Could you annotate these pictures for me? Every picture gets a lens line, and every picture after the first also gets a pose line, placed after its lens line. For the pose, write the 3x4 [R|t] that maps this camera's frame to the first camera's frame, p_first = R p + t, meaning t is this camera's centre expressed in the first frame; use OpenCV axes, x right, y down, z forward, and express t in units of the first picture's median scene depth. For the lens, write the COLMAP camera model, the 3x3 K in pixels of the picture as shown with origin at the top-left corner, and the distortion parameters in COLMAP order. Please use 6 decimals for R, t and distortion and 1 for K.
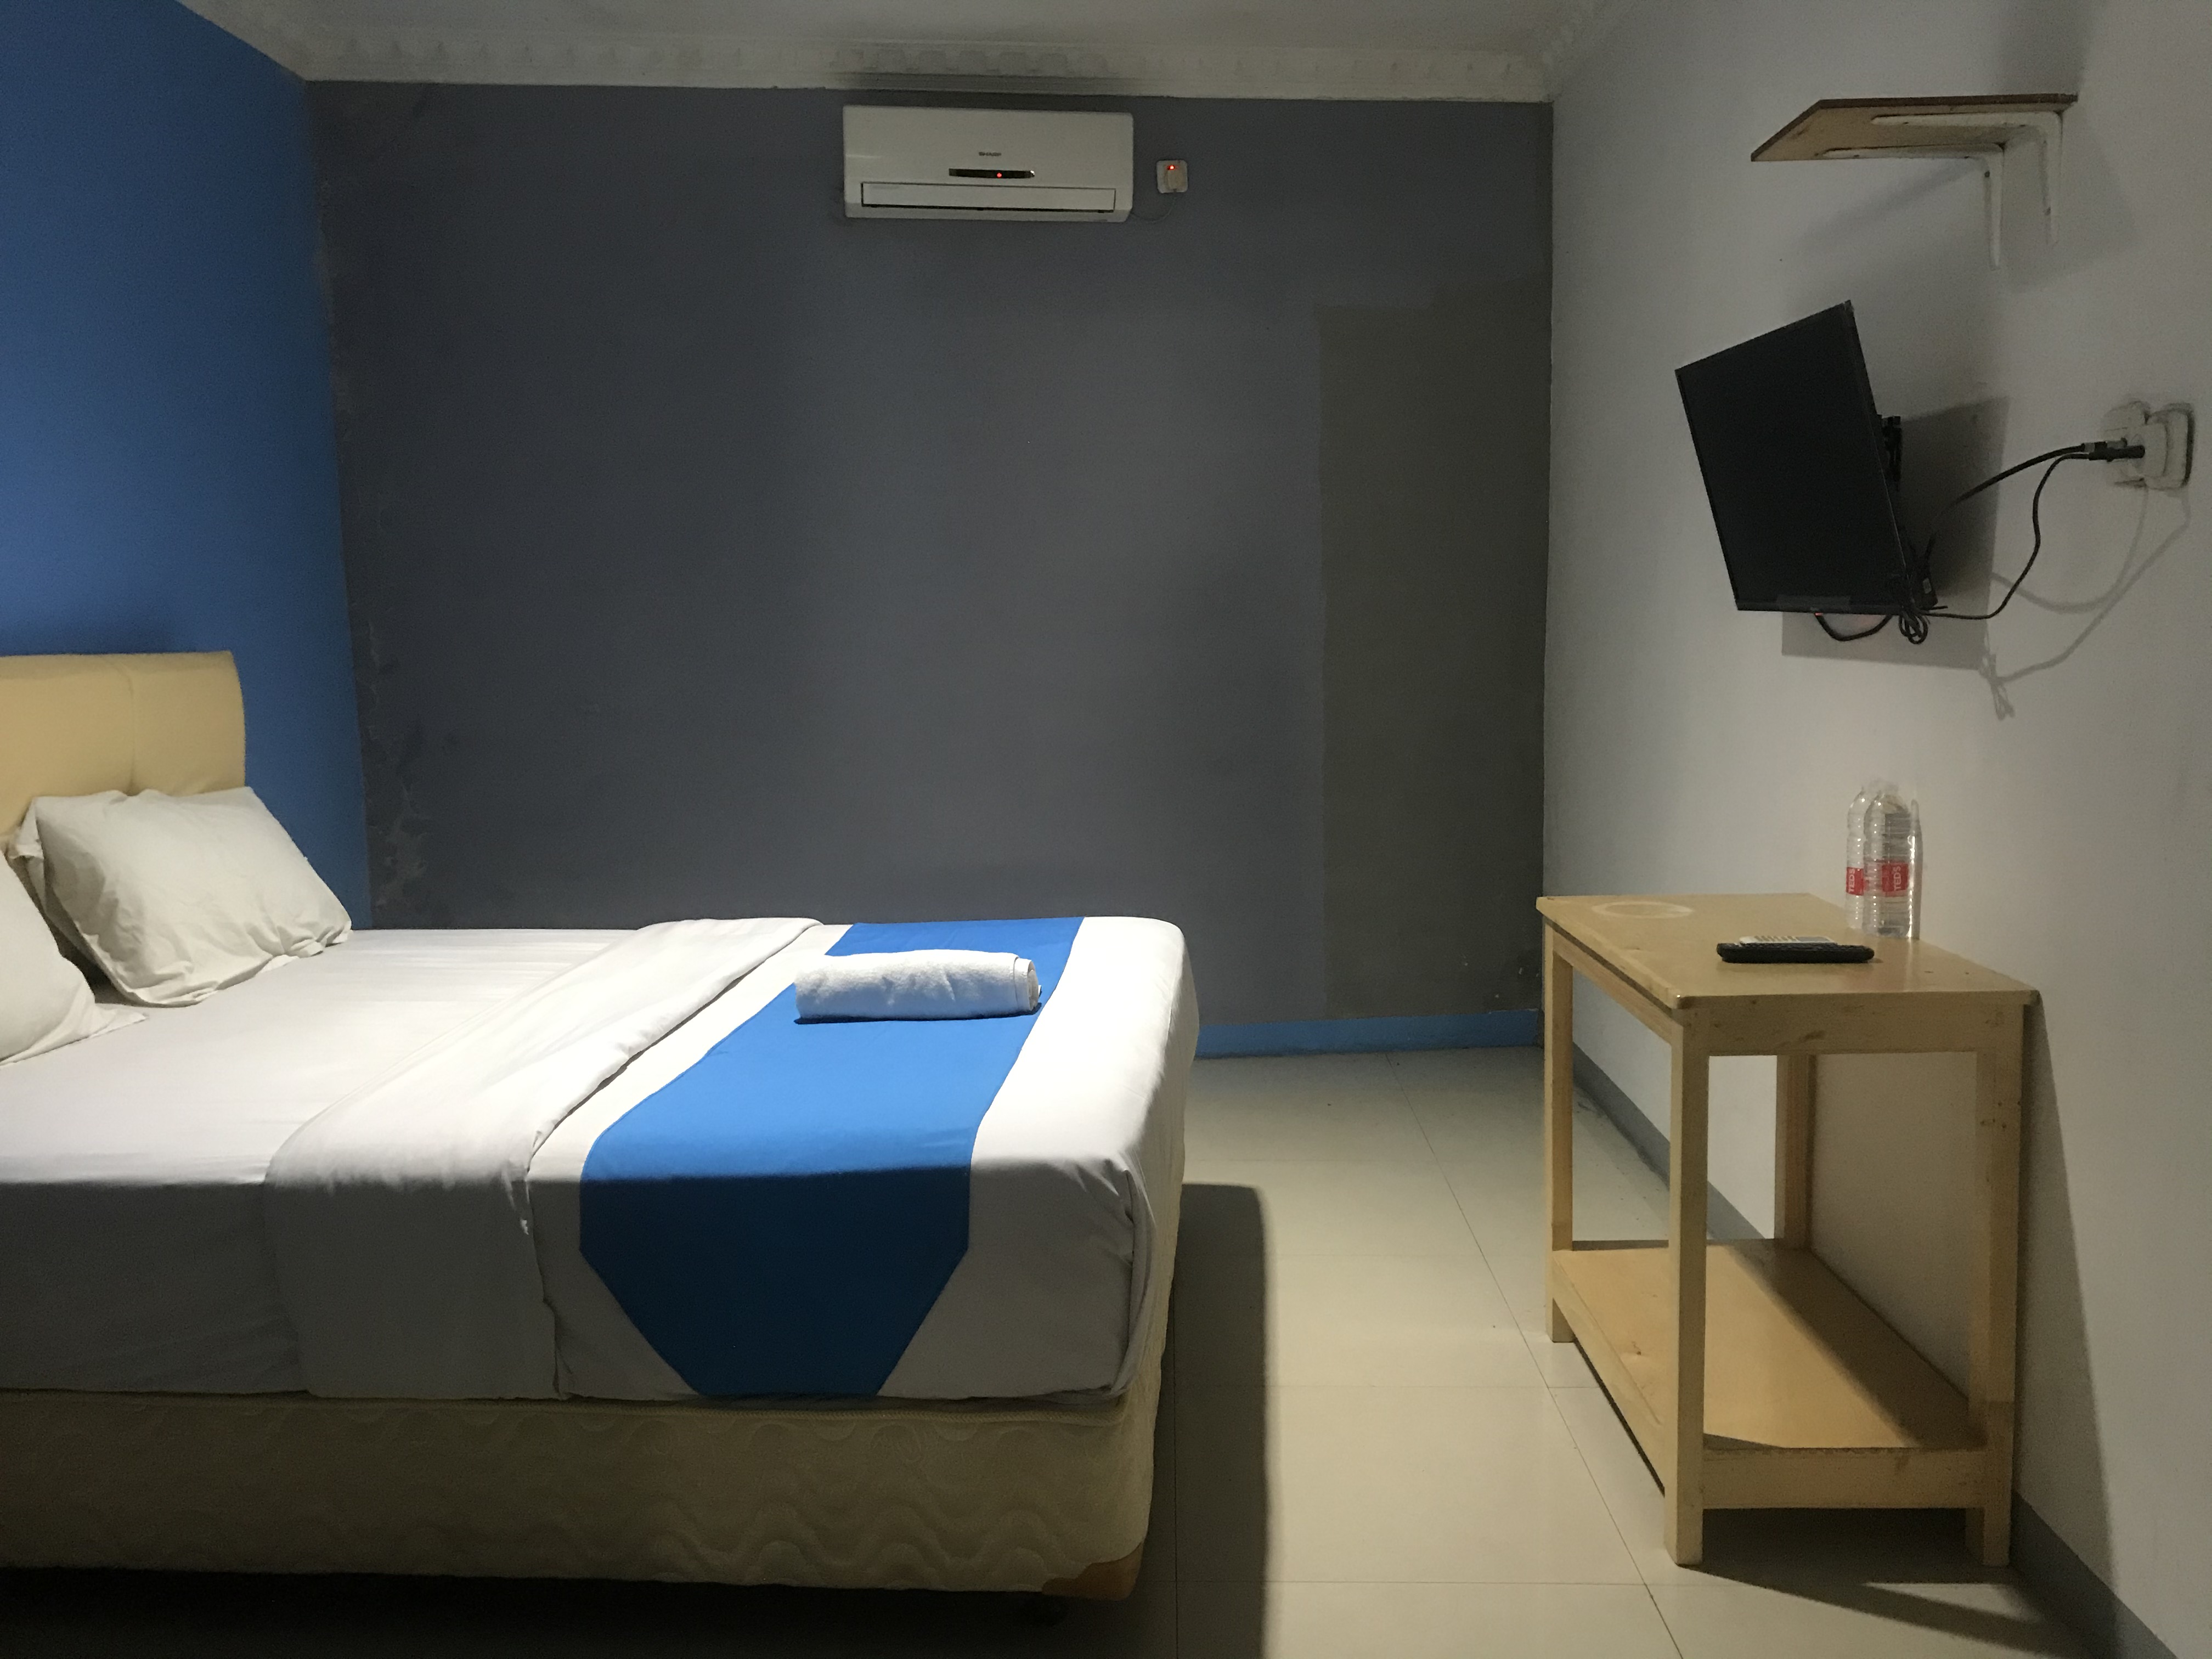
lens RADIAL K [[1779.3, 0, 1109.8], [0, 1779.3, 797.6], [0, 0, 1]] dist [0.000783, -0.004613]
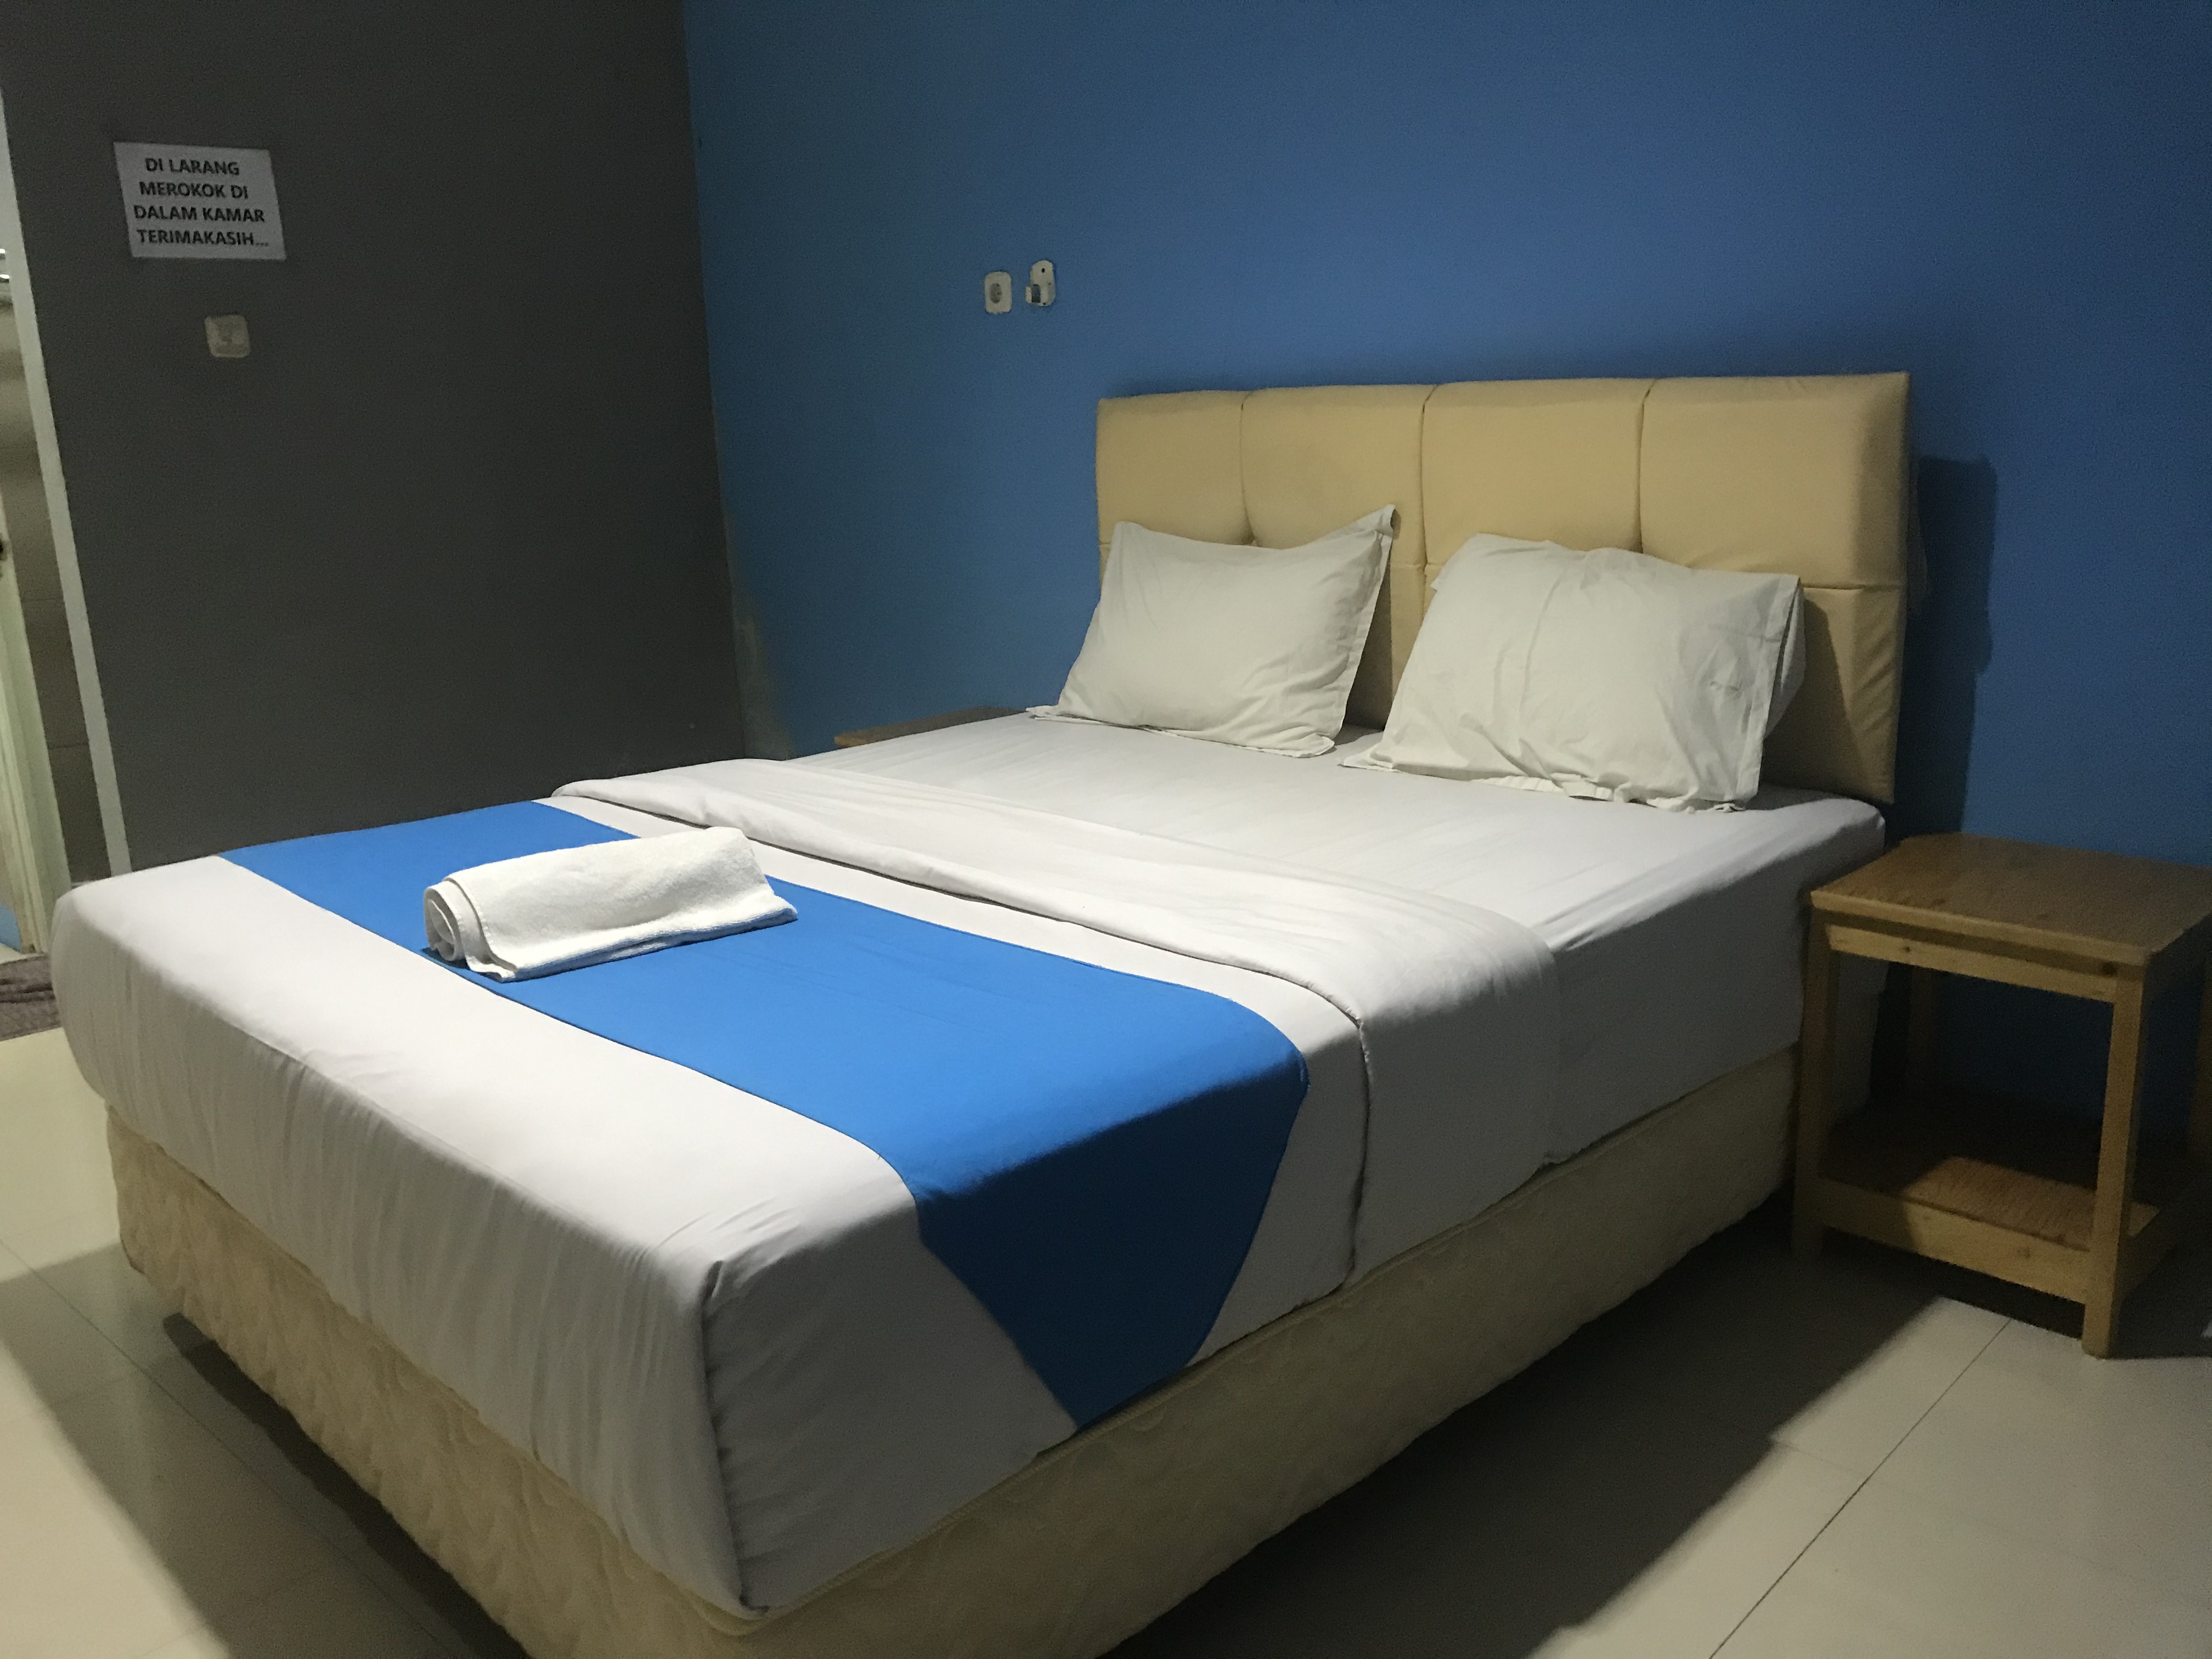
lens RADIAL K [[1778.4, 0, 1094.5], [0, 1778.4, 829.2], [0, 0, 1]] dist [0.000083, -0.012497]
pose [[-0.662707, 0.218362, -0.716336, 0.257711], [-0.028611, 0.948464, 0.315590, -0.146306], [0.748332, 0.229639, -0.622306, 1.481803]]
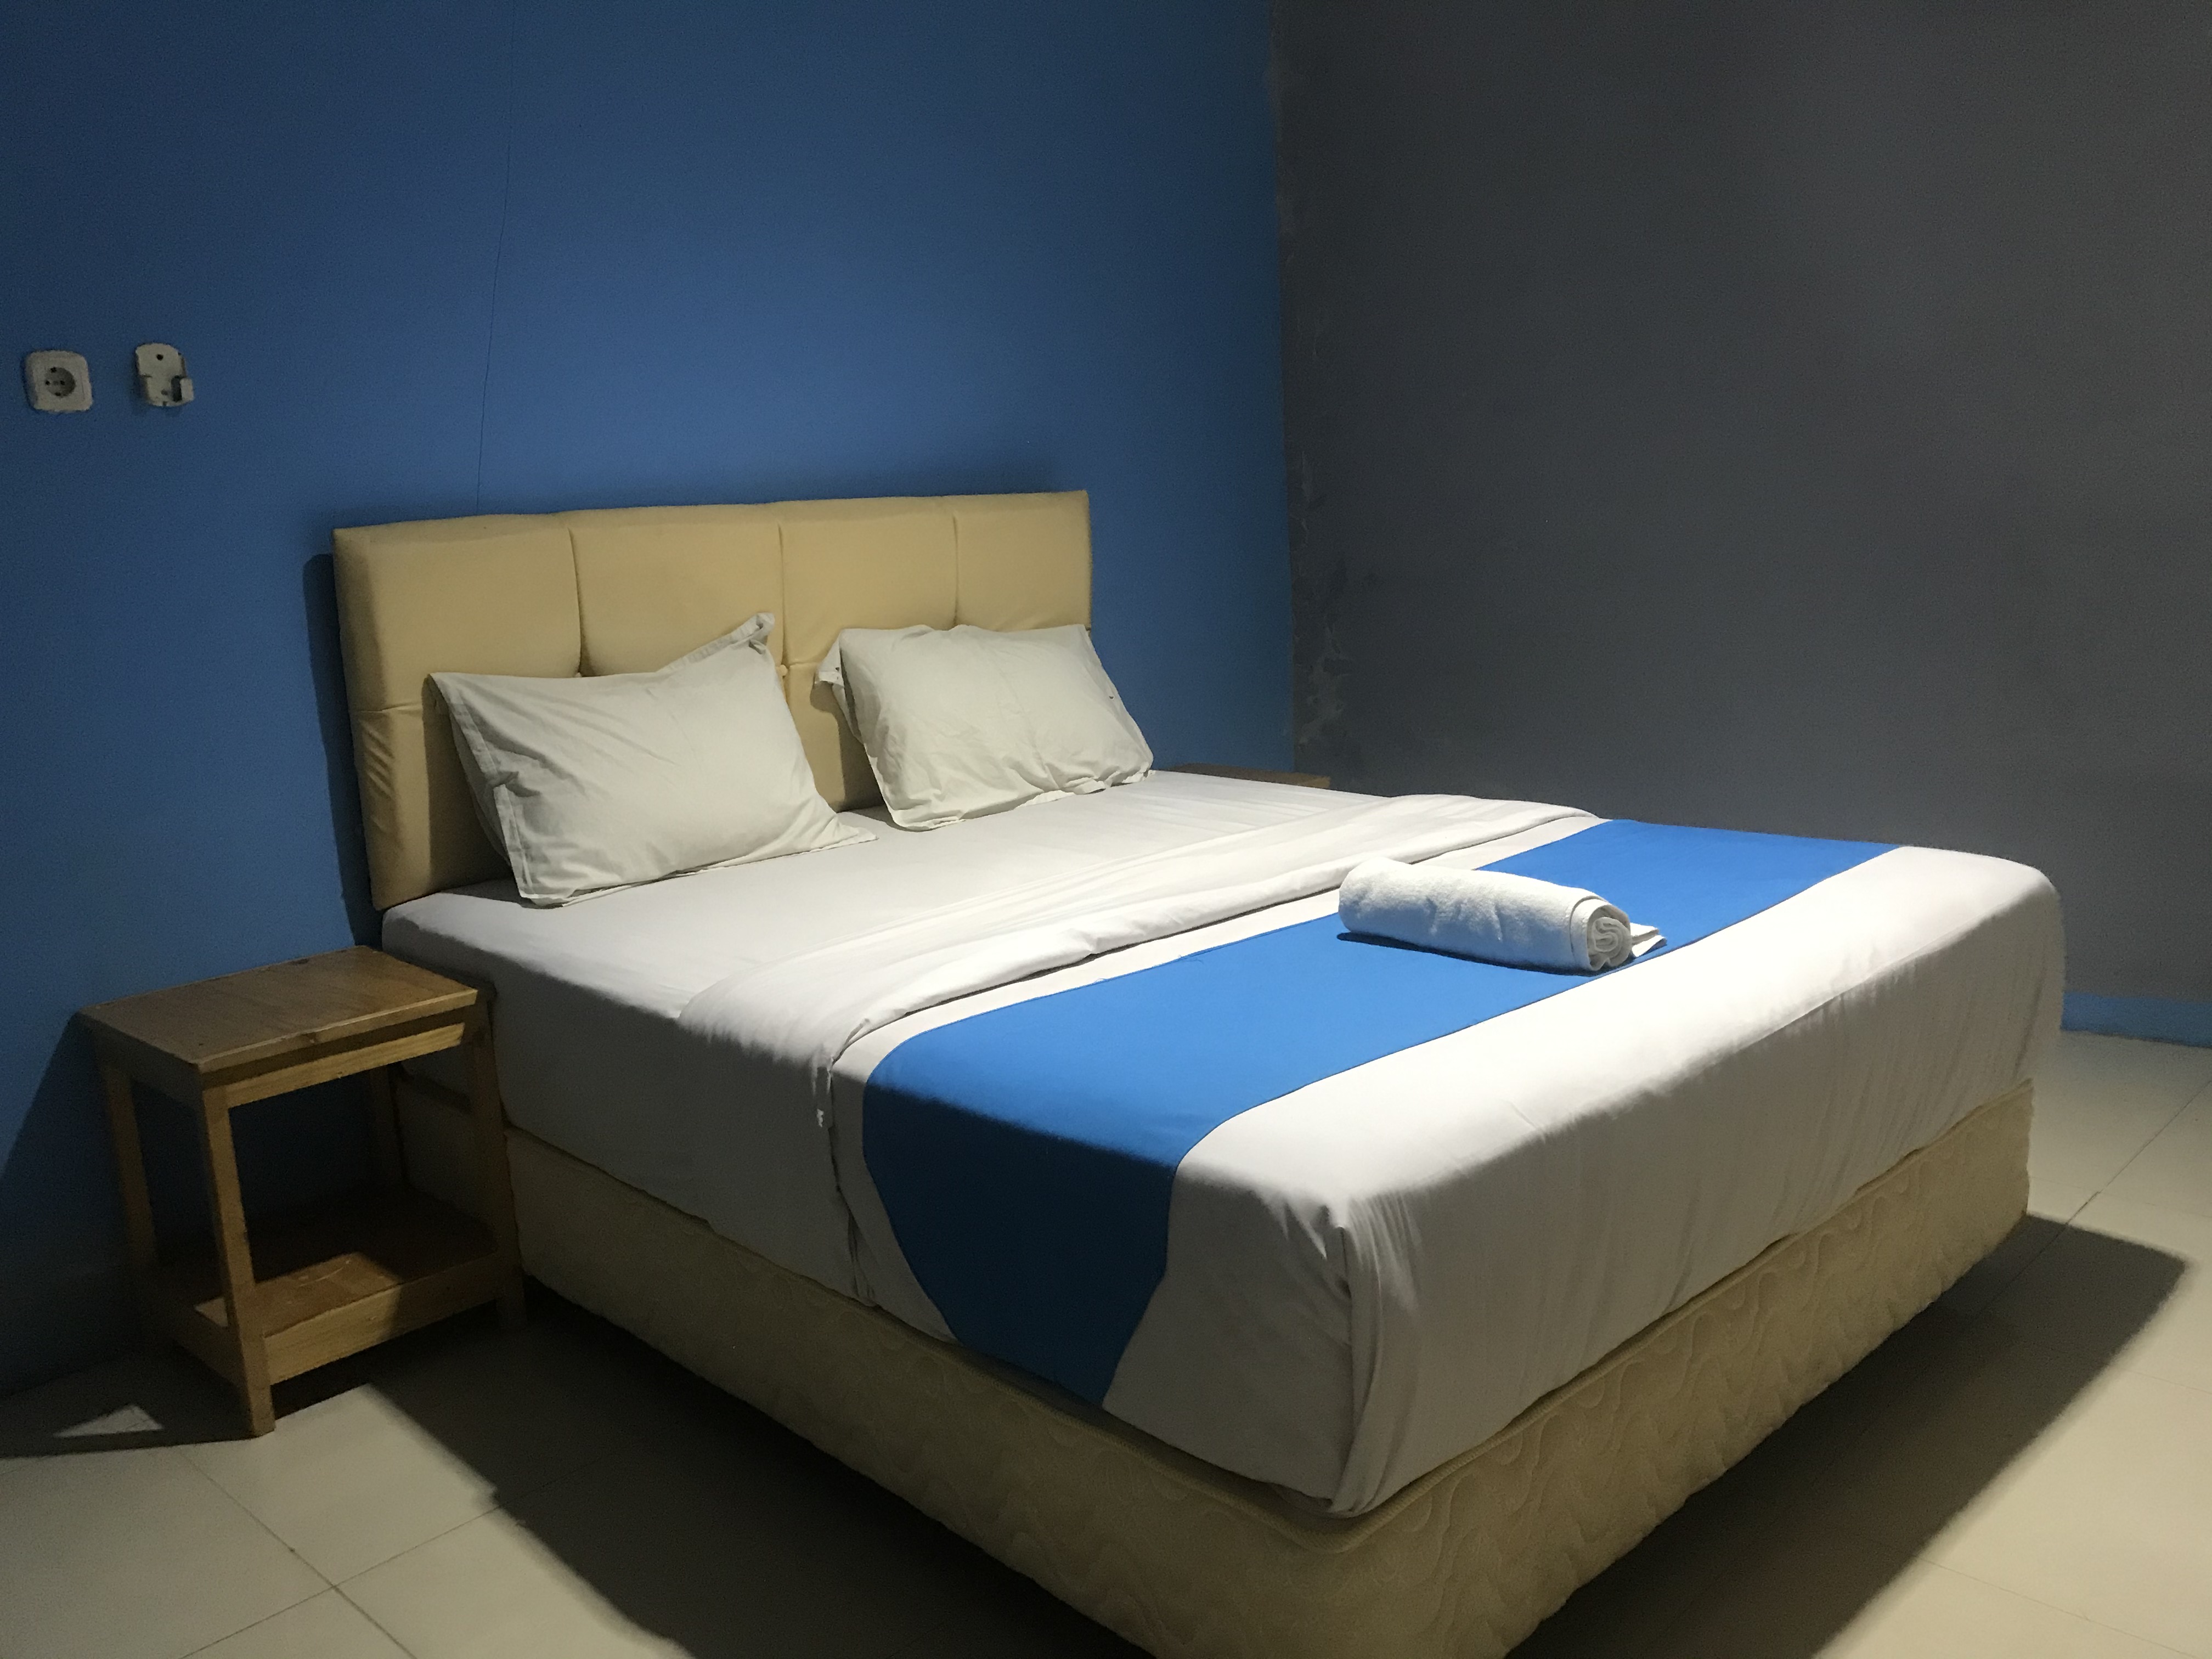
lens RADIAL K [[1778.4, 0, 1094.5], [0, 1778.4, 829.2], [0, 0, 1]] dist [0.000083, -0.012497]
pose [[0.734848, 0.113551, -0.668659, 0.266834], [-0.035609, 0.990985, 0.129154, -0.025383], [0.677297, -0.071098, 0.732267, 0.285649]]
